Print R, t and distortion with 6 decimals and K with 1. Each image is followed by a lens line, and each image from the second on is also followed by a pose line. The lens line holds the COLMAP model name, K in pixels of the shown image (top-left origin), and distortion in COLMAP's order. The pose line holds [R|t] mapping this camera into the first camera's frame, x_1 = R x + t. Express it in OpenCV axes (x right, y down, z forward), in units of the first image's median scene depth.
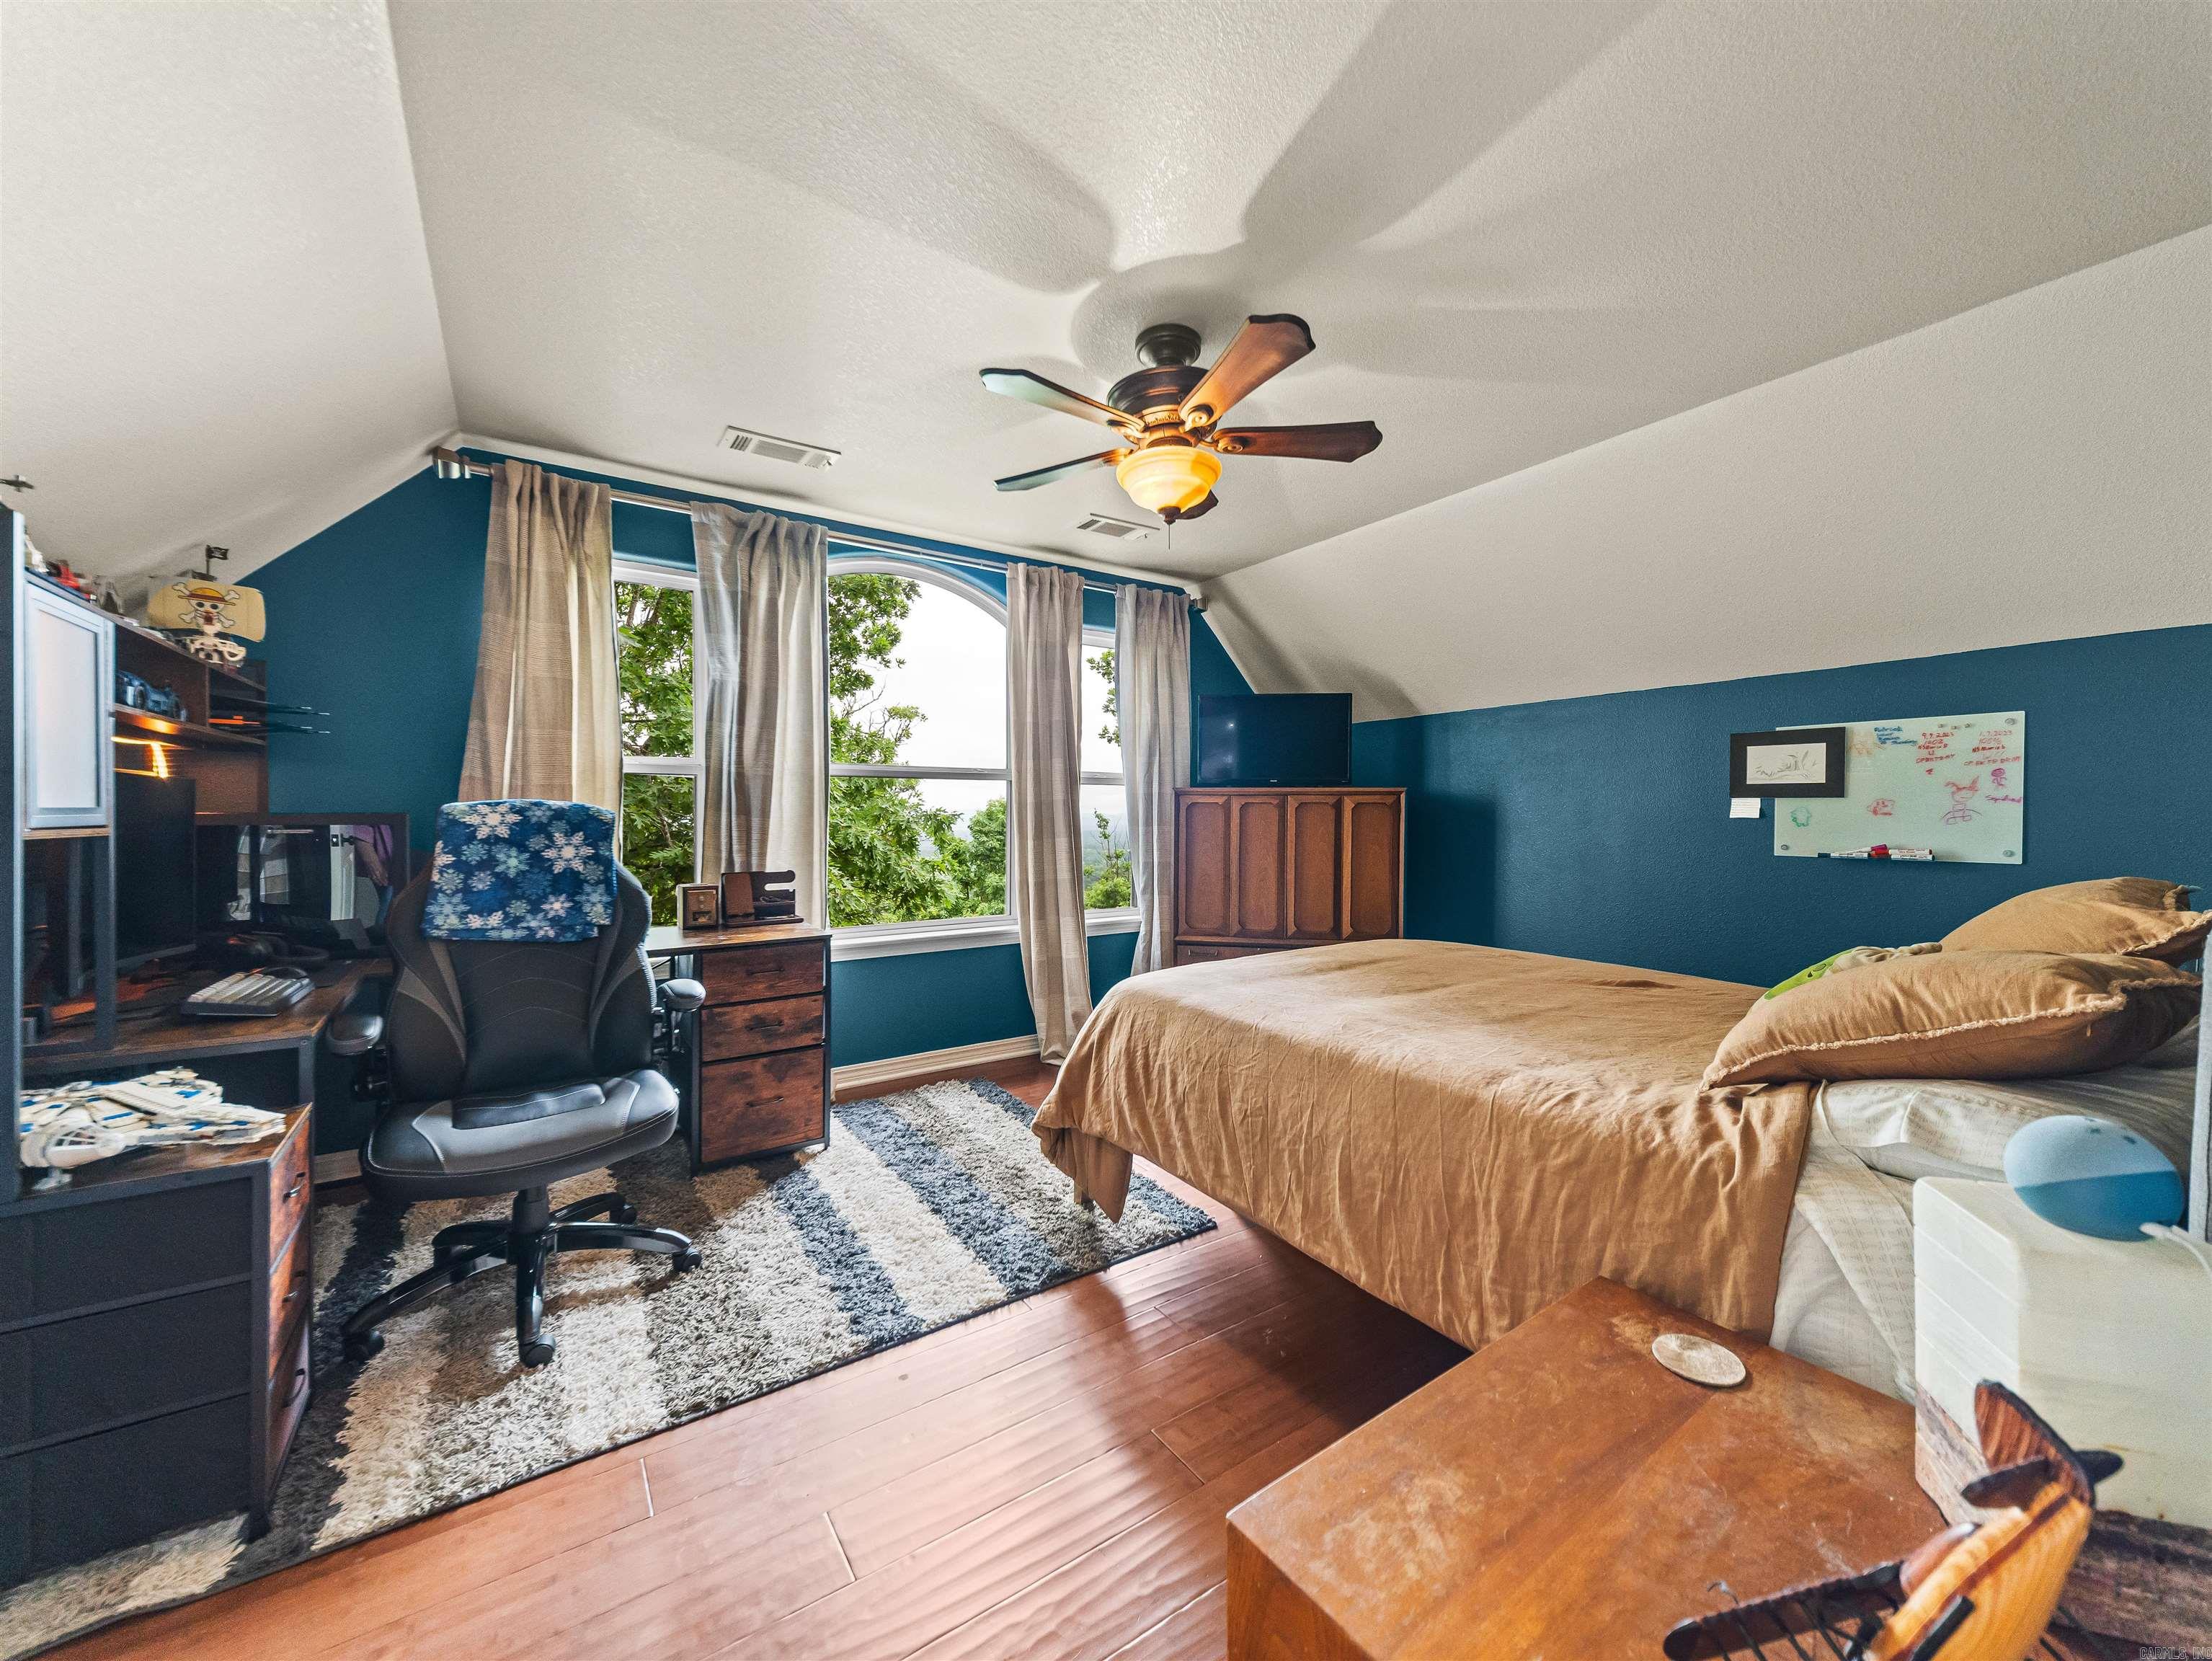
lens RADIAL K [[856.0, 0, 1104.4], [0, 856.0, 819.7], [0, 0, 1]] dist [0.031016, -0.011027]
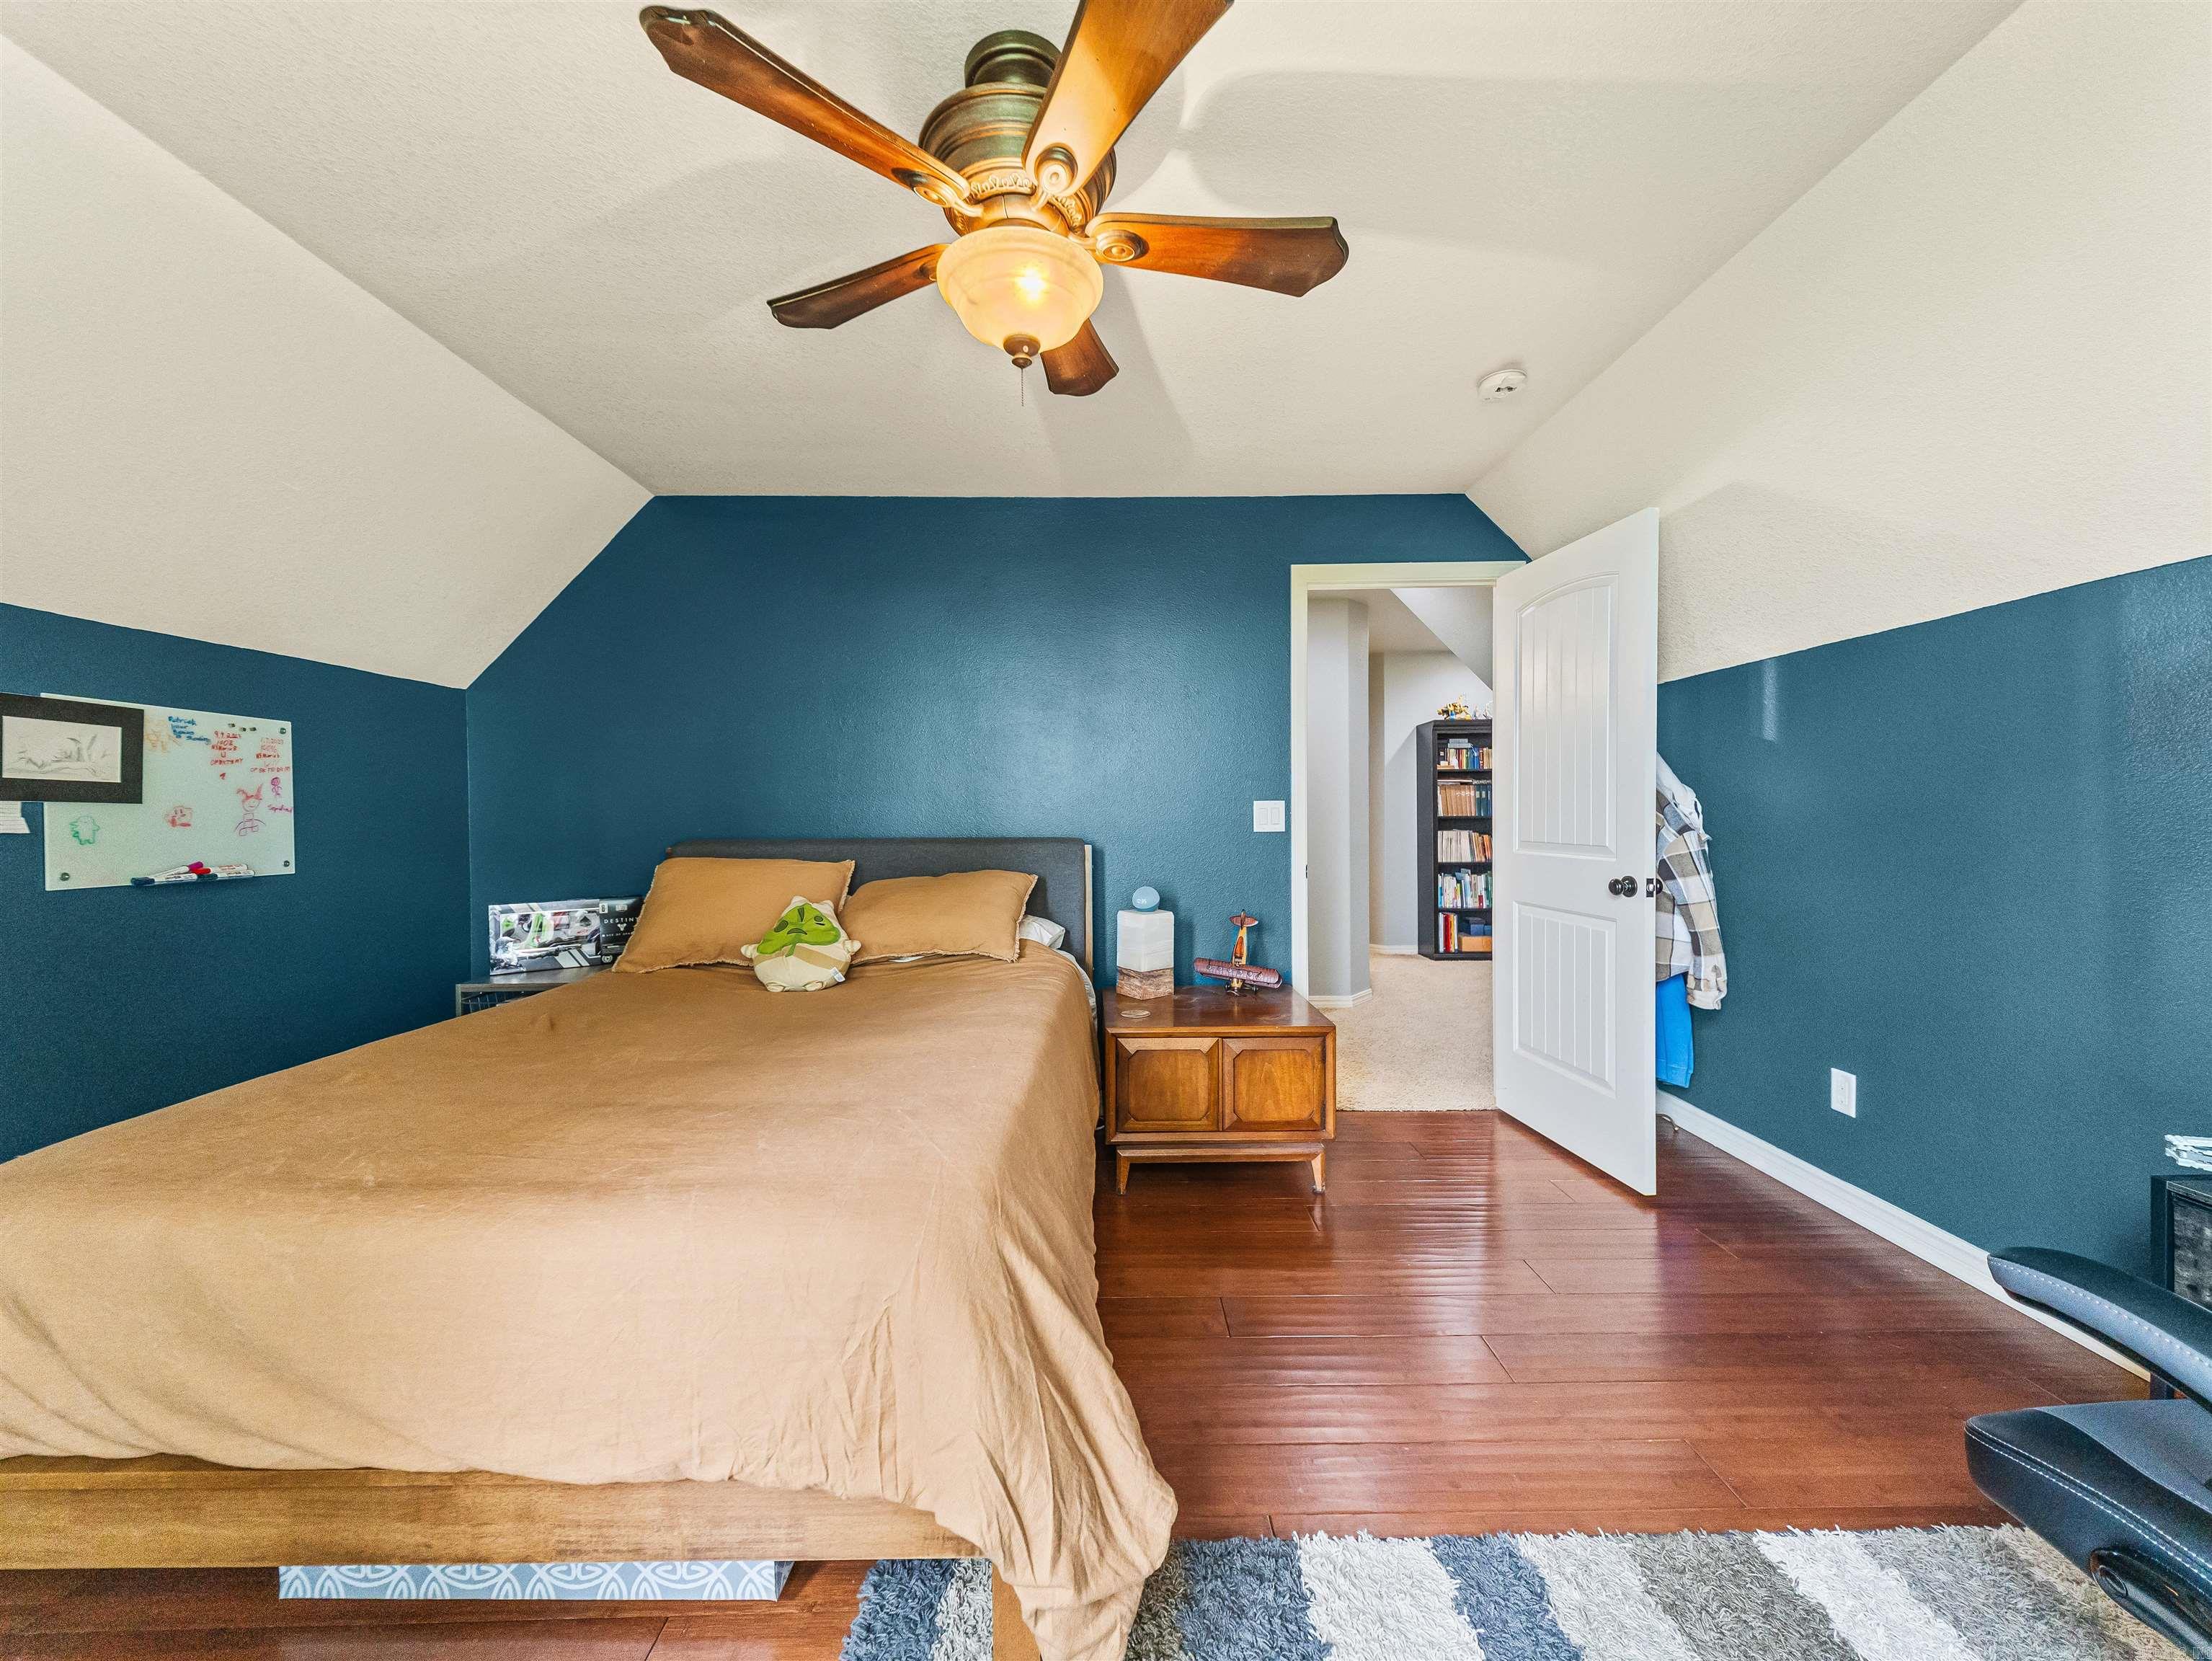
lens RADIAL K [[865.4, 0, 1111.5], [0, 865.4, 837.7], [0, 0, 1]] dist [0.032747, -0.011346]
pose [[-0.839413, -0.006216, 0.543459, -0.322444], [0.012898, 0.999425, 0.031354, -0.011101], [-0.543342, 0.033328, -0.838850, 1.436644]]
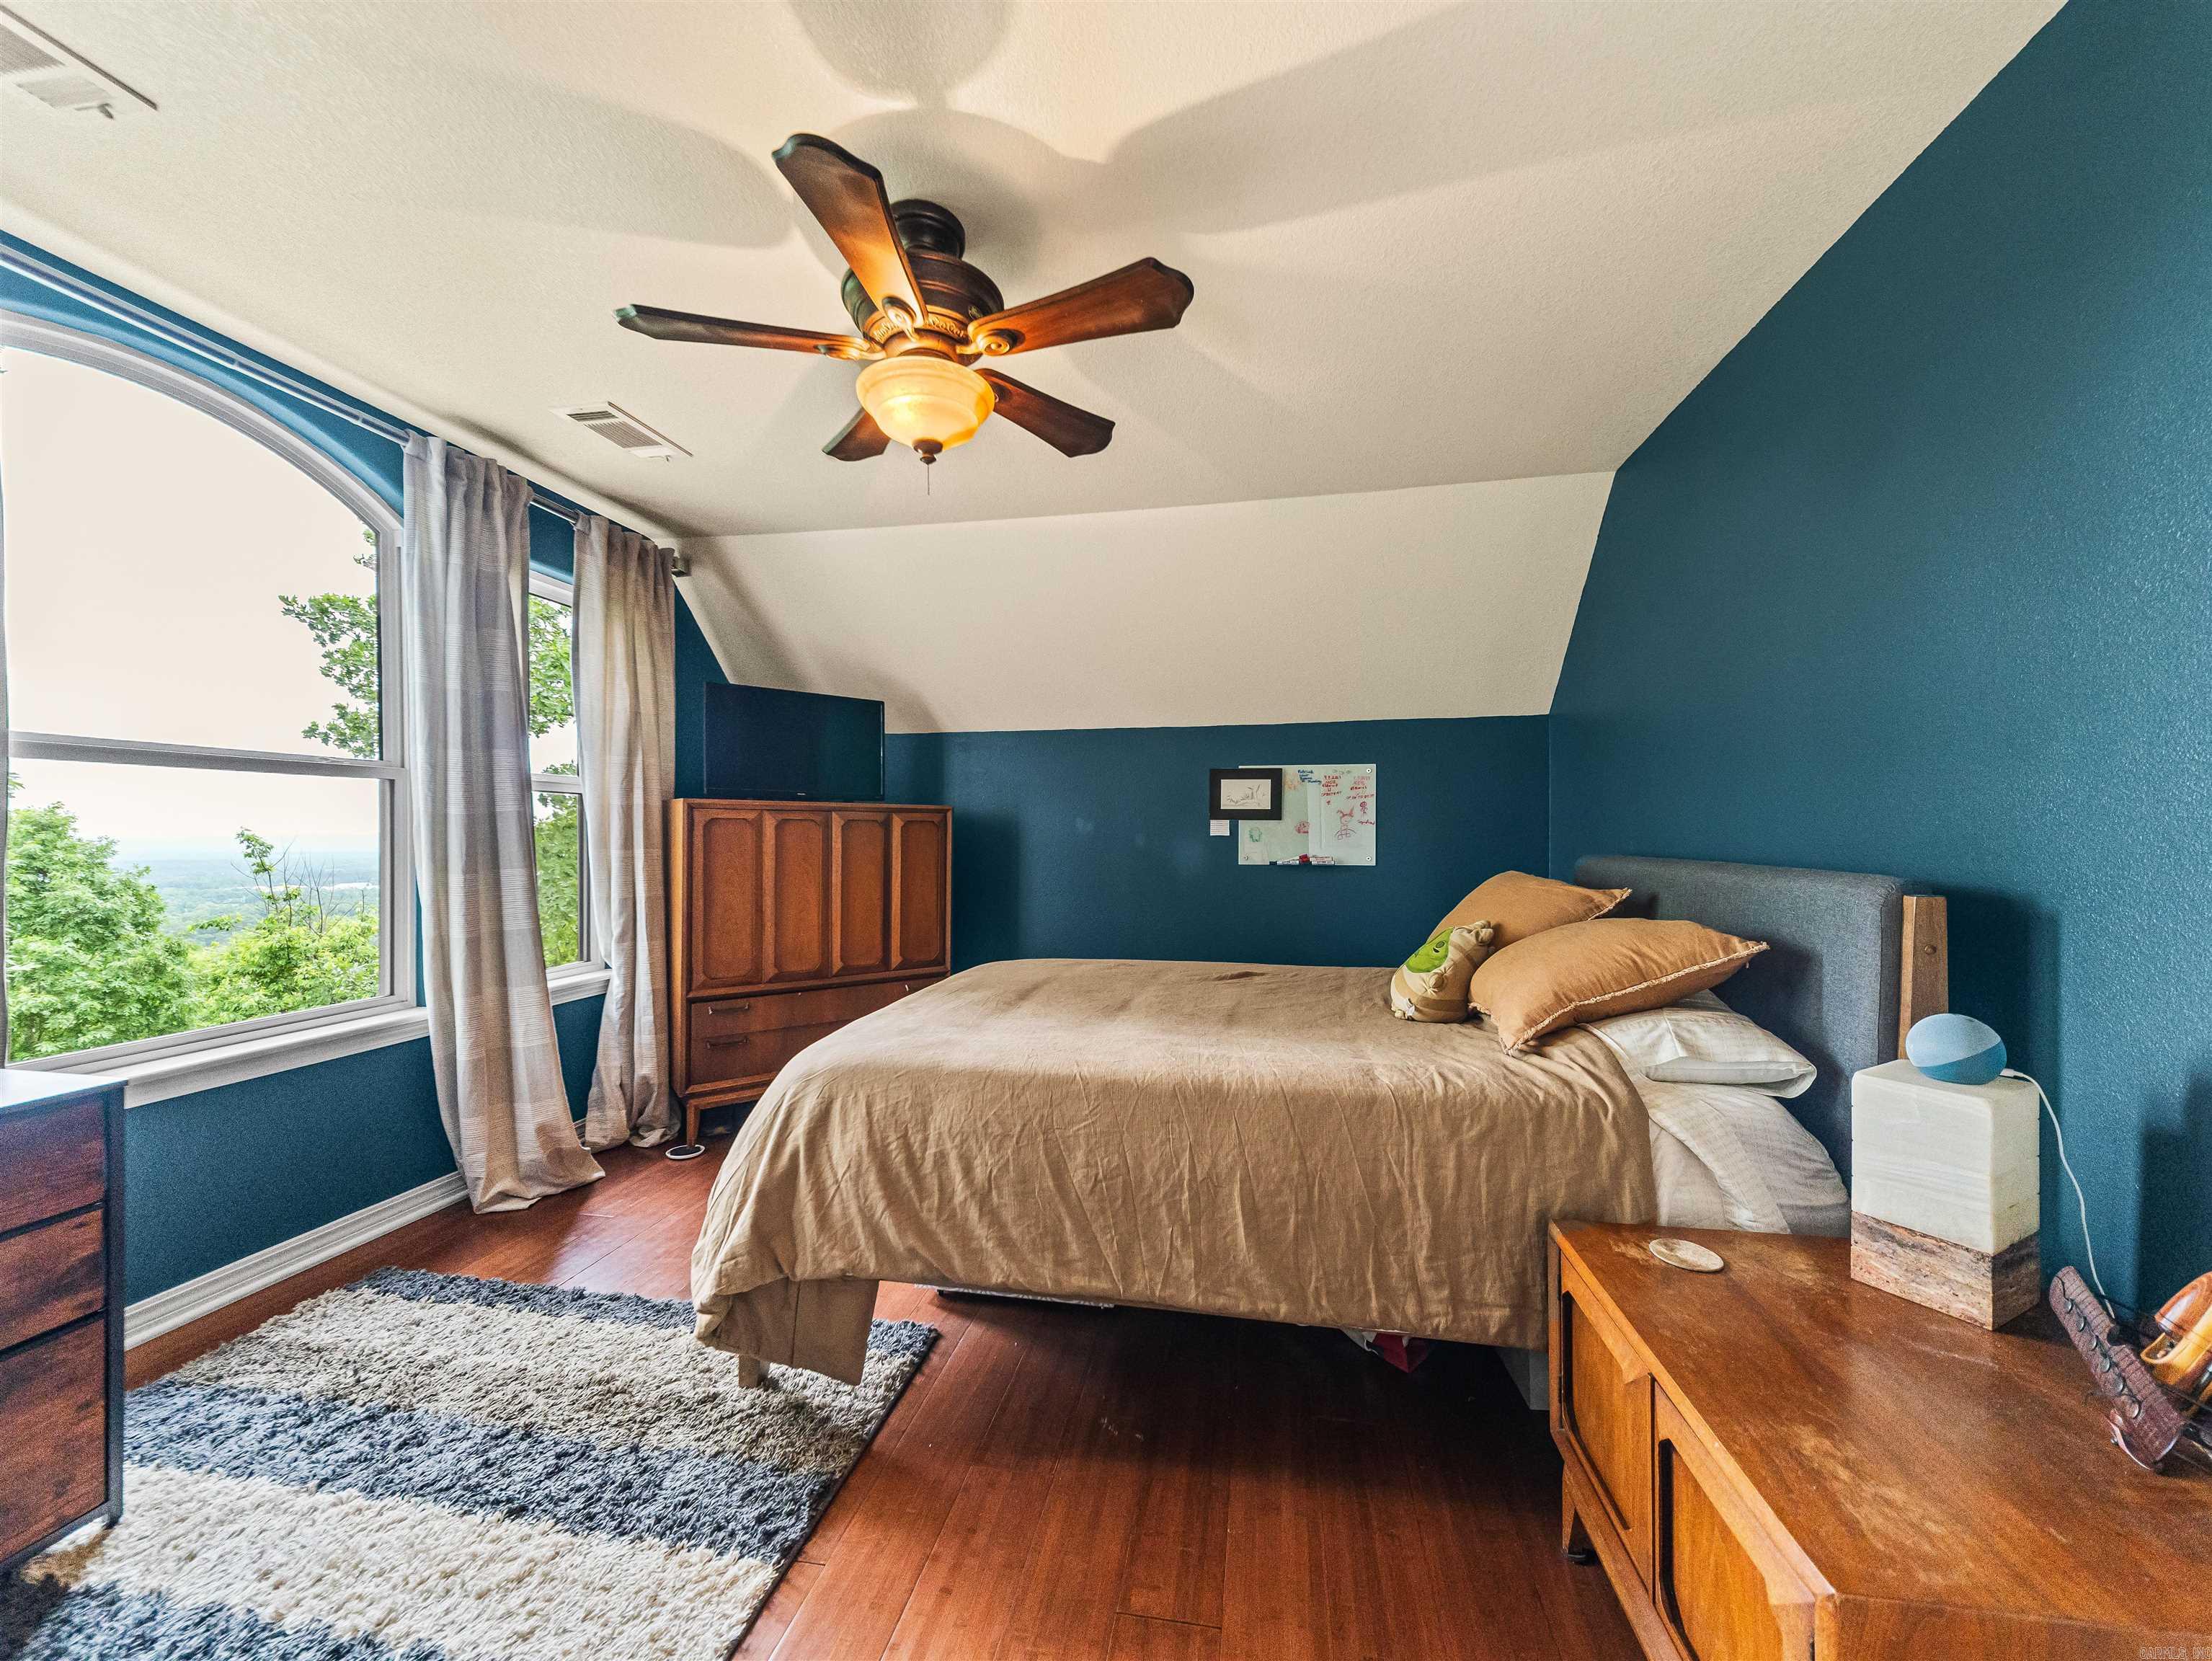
lens RADIAL K [[865.4, 0, 1111.5], [0, 865.4, 837.7], [0, 0, 1]] dist [0.032747, -0.011346]
pose [[0.693259, -0.004753, 0.720673, -0.367356], [0.006718, 0.999977, 0.000132, -0.000576], [-0.720658, 0.004750, 0.693275, 0.310769]]
